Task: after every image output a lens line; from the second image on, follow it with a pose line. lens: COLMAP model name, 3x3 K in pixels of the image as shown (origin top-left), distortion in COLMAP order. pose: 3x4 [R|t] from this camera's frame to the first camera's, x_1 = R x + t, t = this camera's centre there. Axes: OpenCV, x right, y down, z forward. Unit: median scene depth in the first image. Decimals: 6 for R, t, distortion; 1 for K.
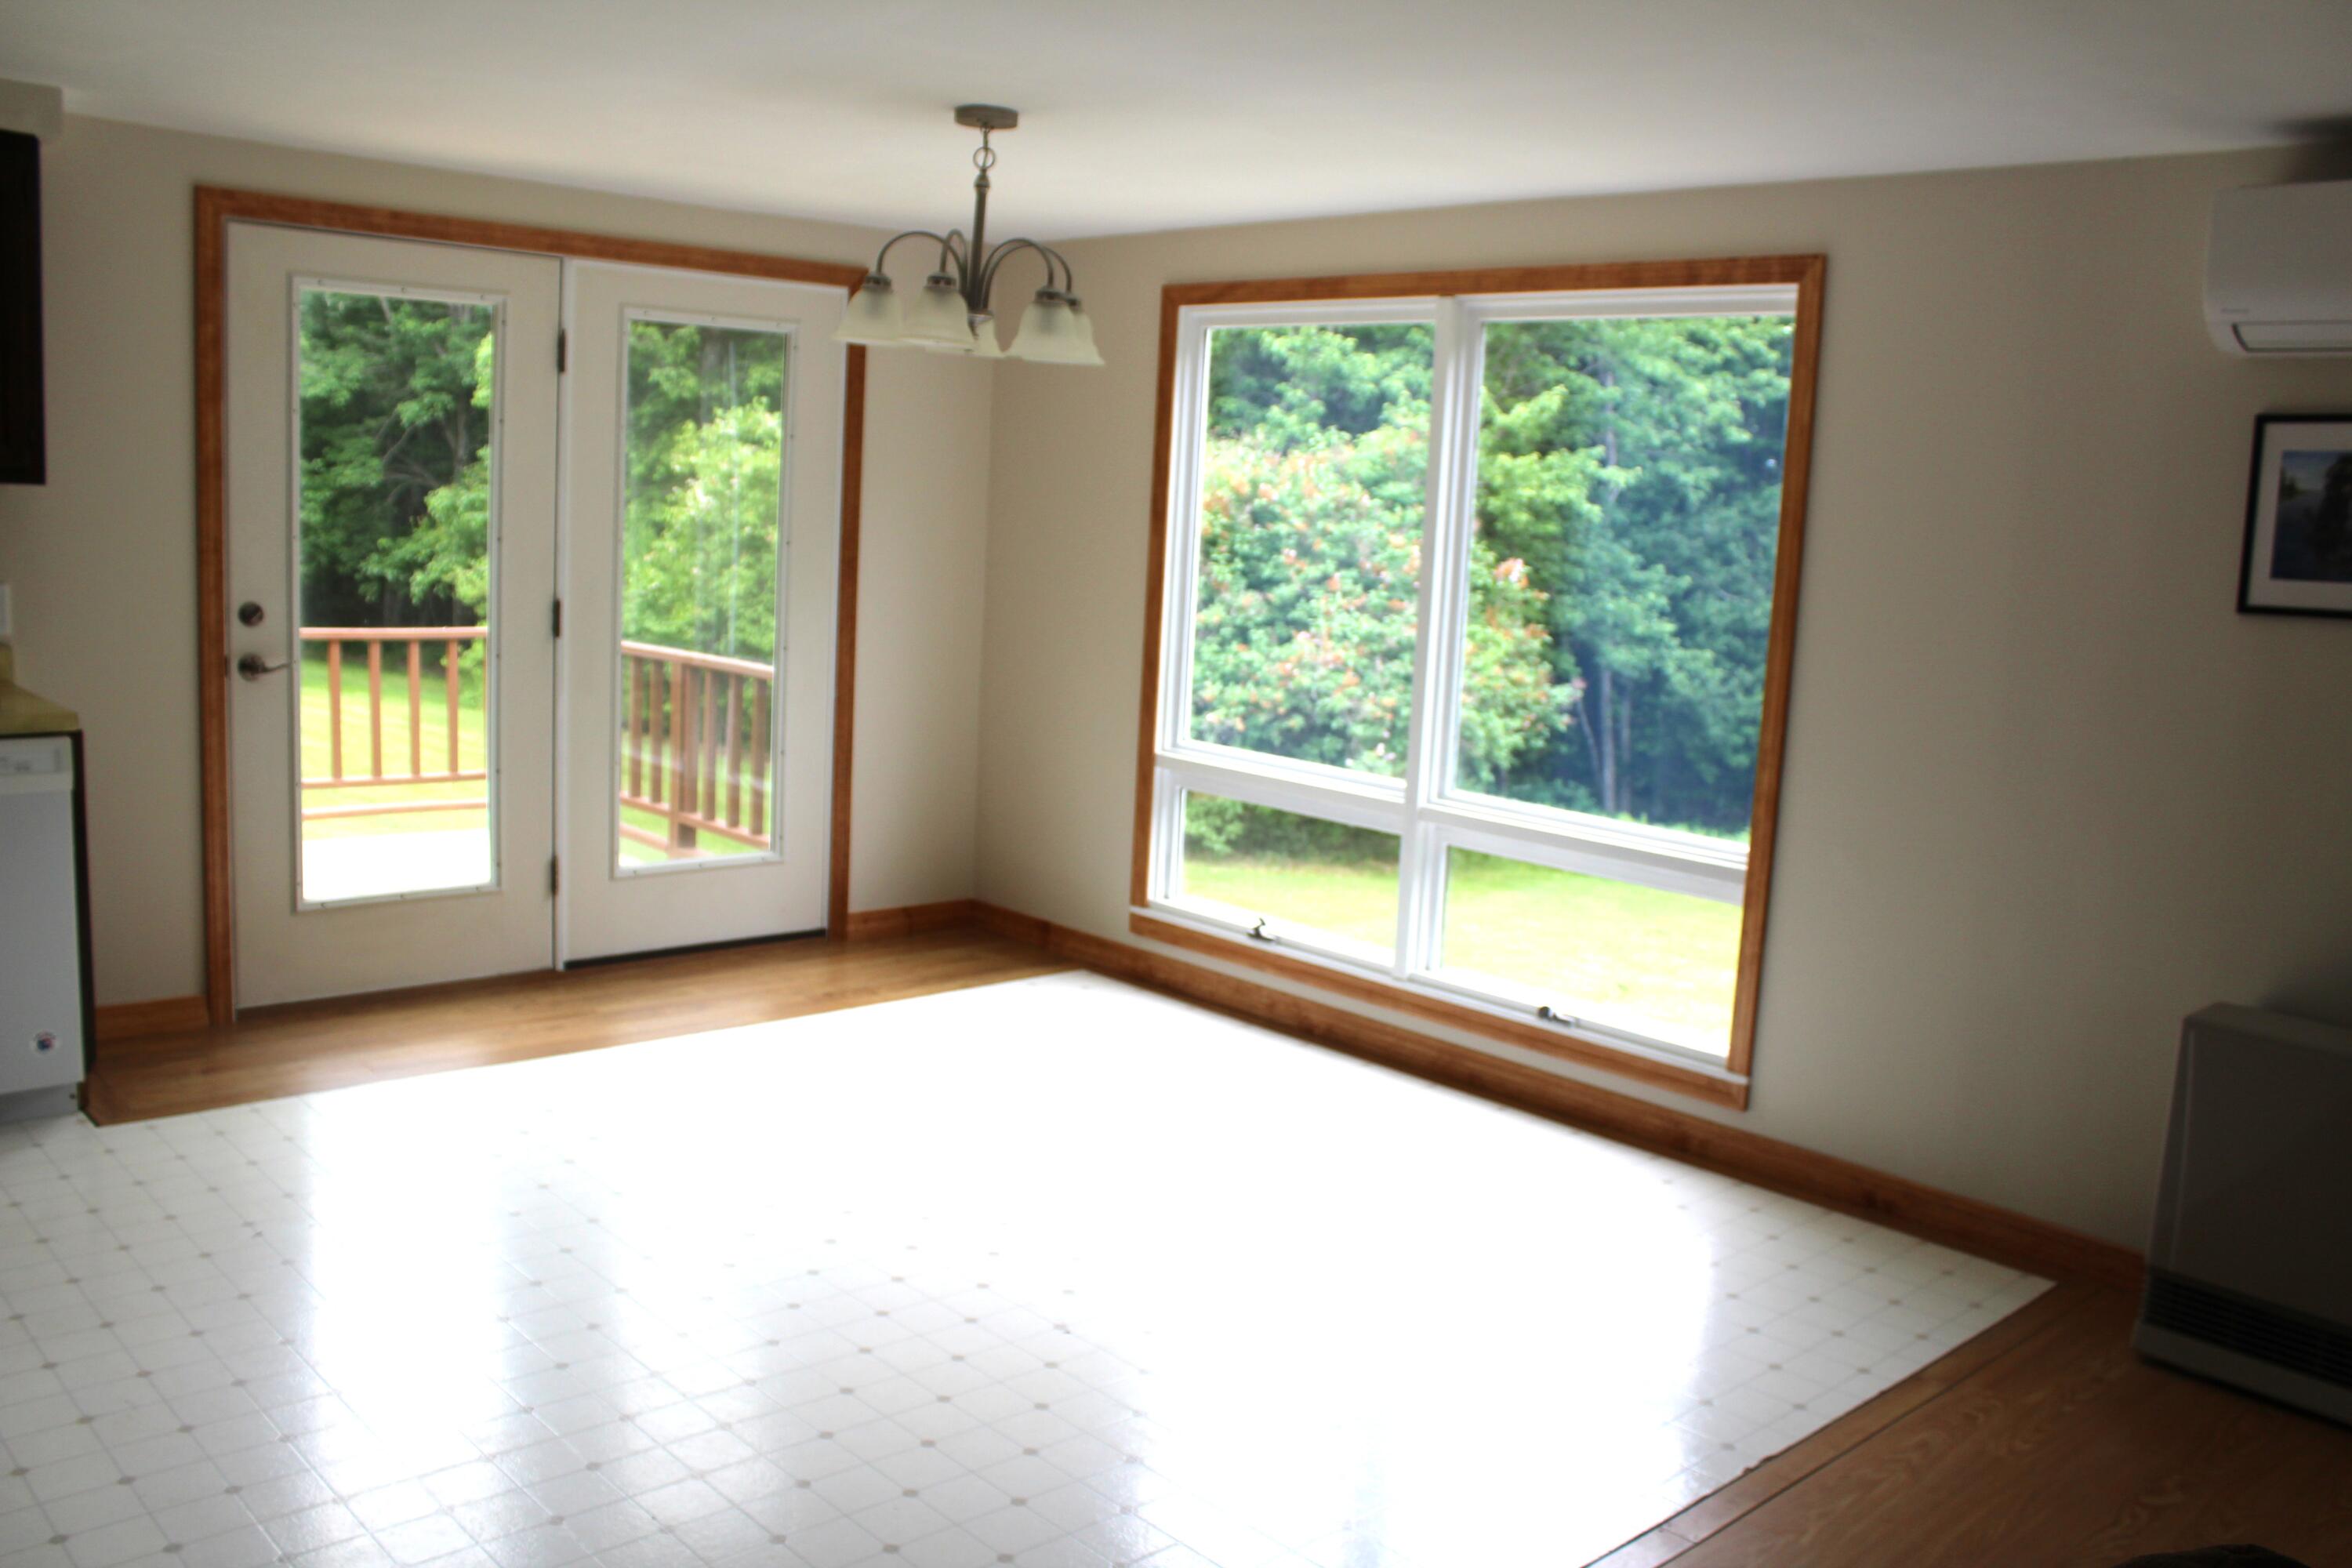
lens RADIAL K [[1986.3, 0, 1176.0], [0, 1986.3, 784.0], [0, 0, 1]] dist [-0.168252, 0.154470]
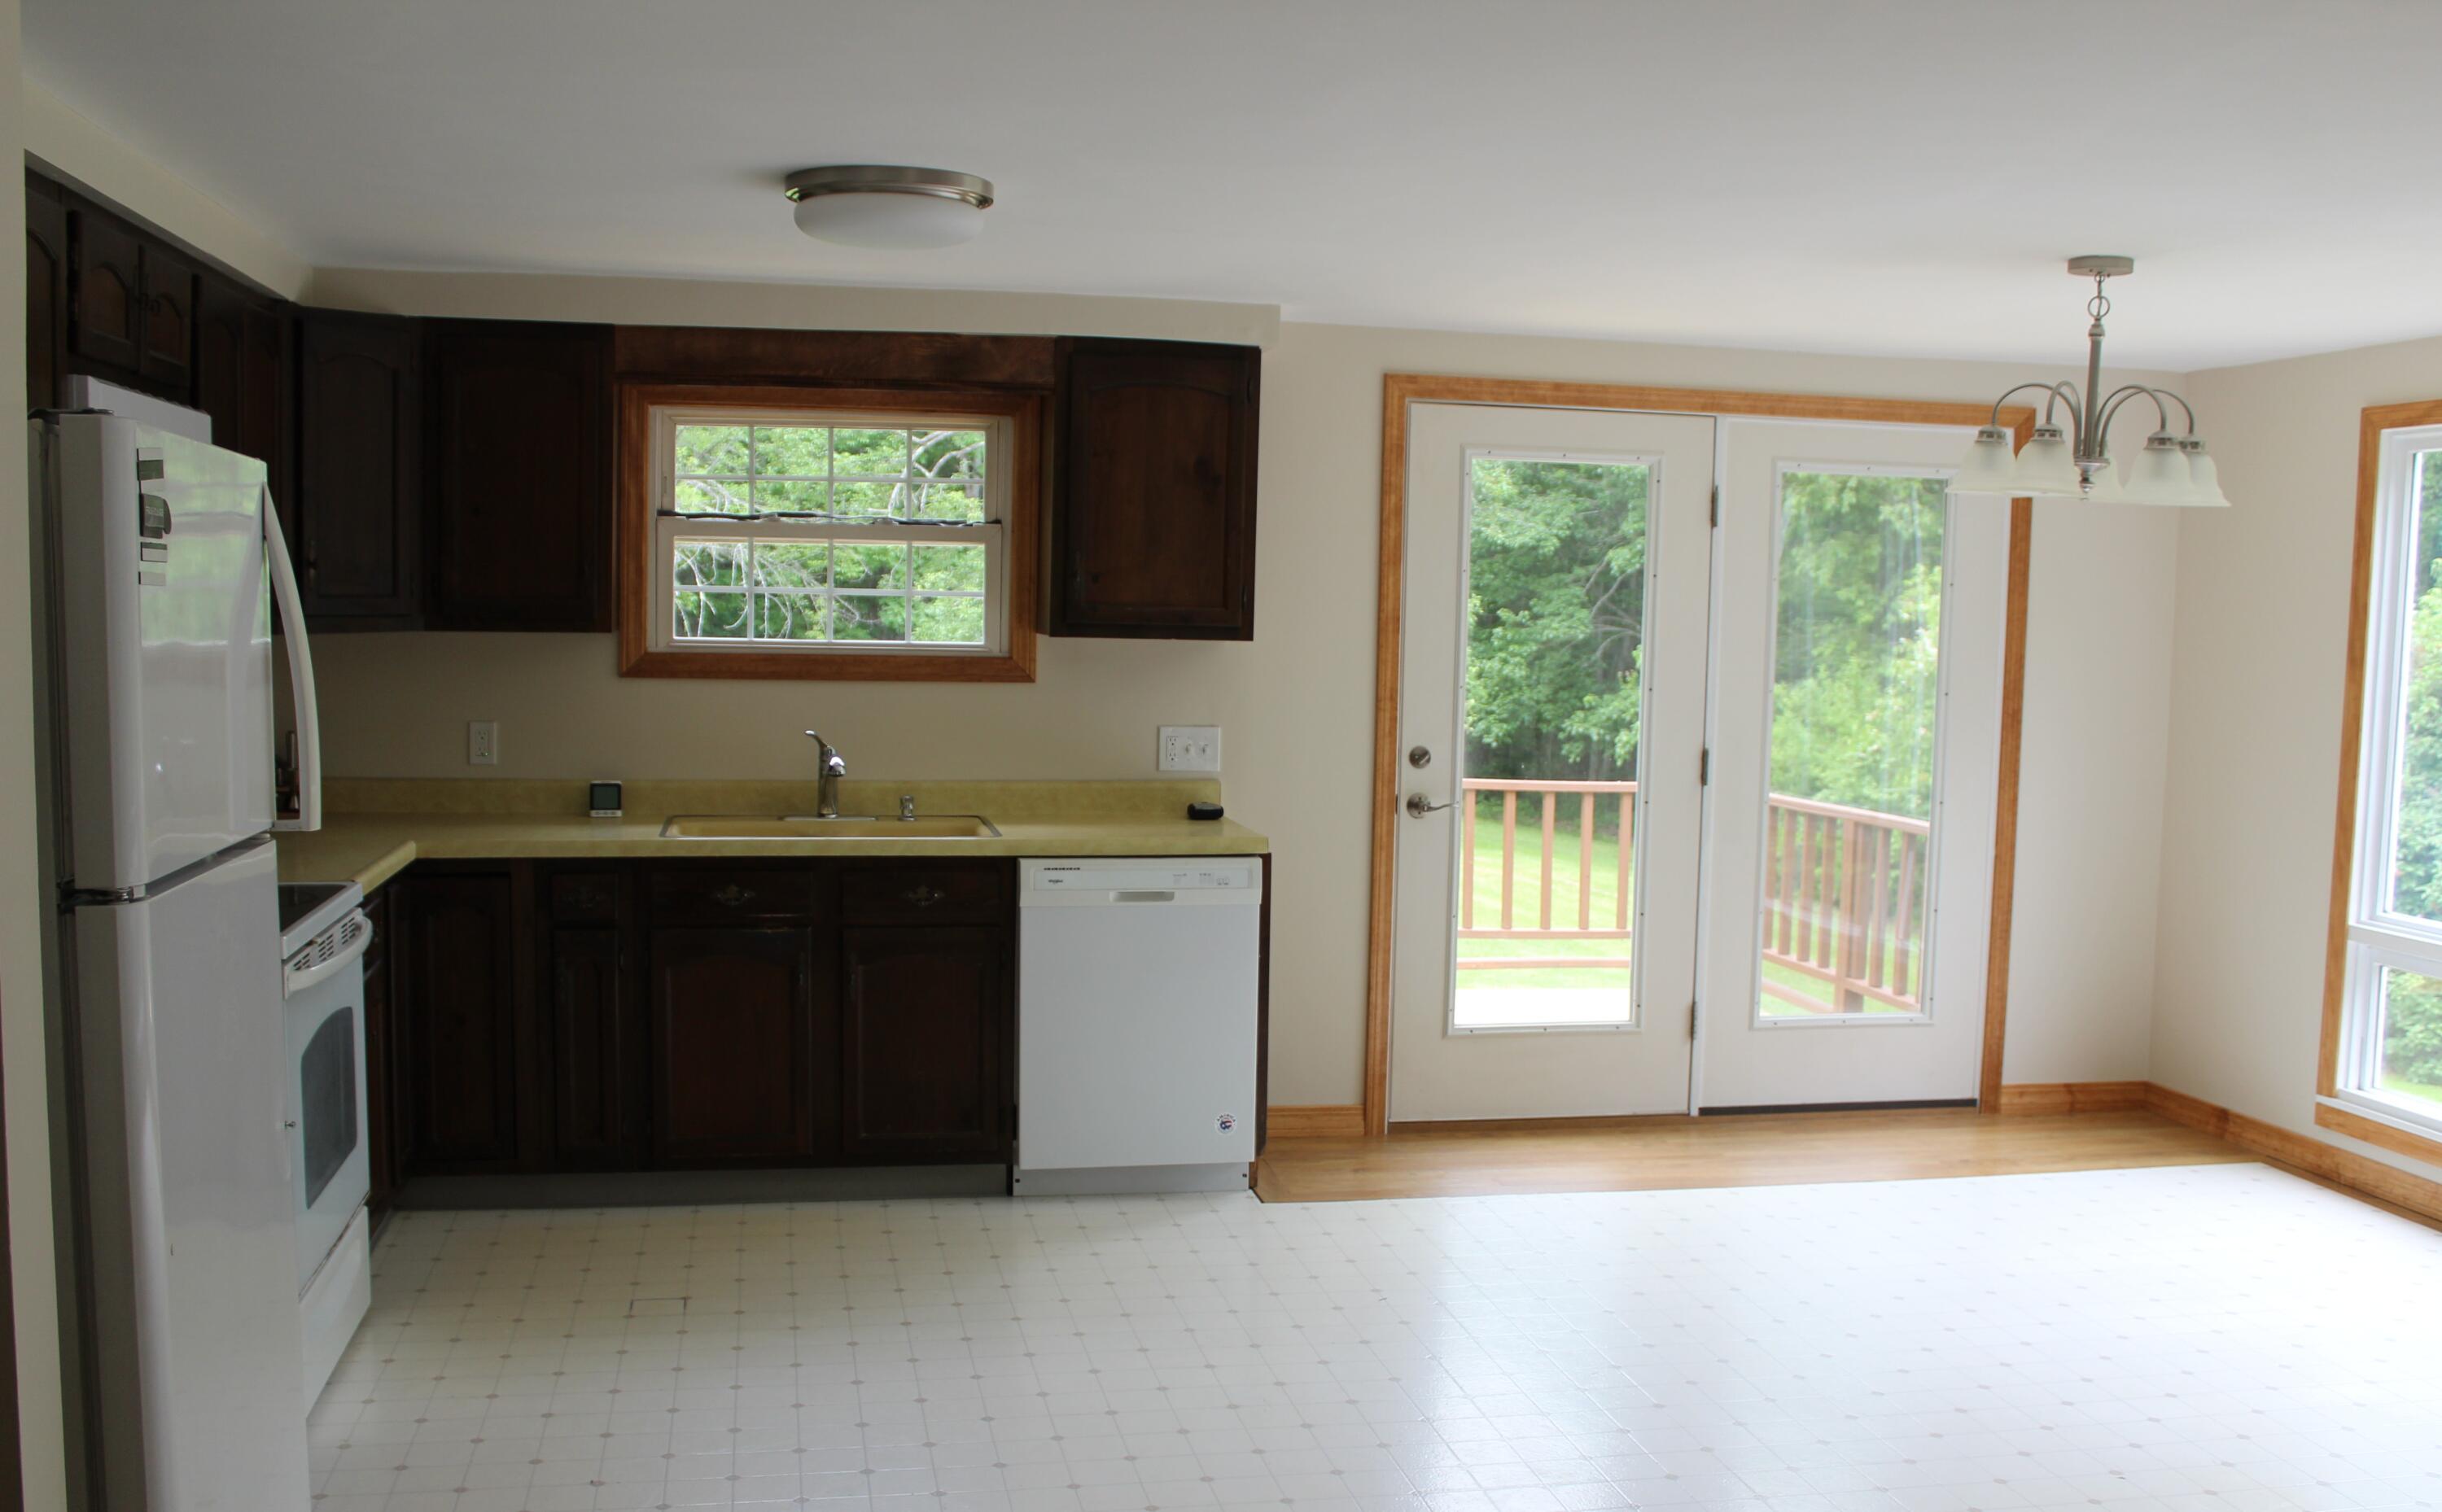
lens RADIAL K [[2246.4, 0, 1221.0], [0, 2246.4, 756.0], [0, 0, 1]] dist [-0.069745, 0.007302]
pose [[0.853042, 0.004993, -0.521818, 0.075229], [-0.056023, 0.995051, -0.082062, 0.018909], [0.518826, 0.099236, 0.849101, -0.119369]]
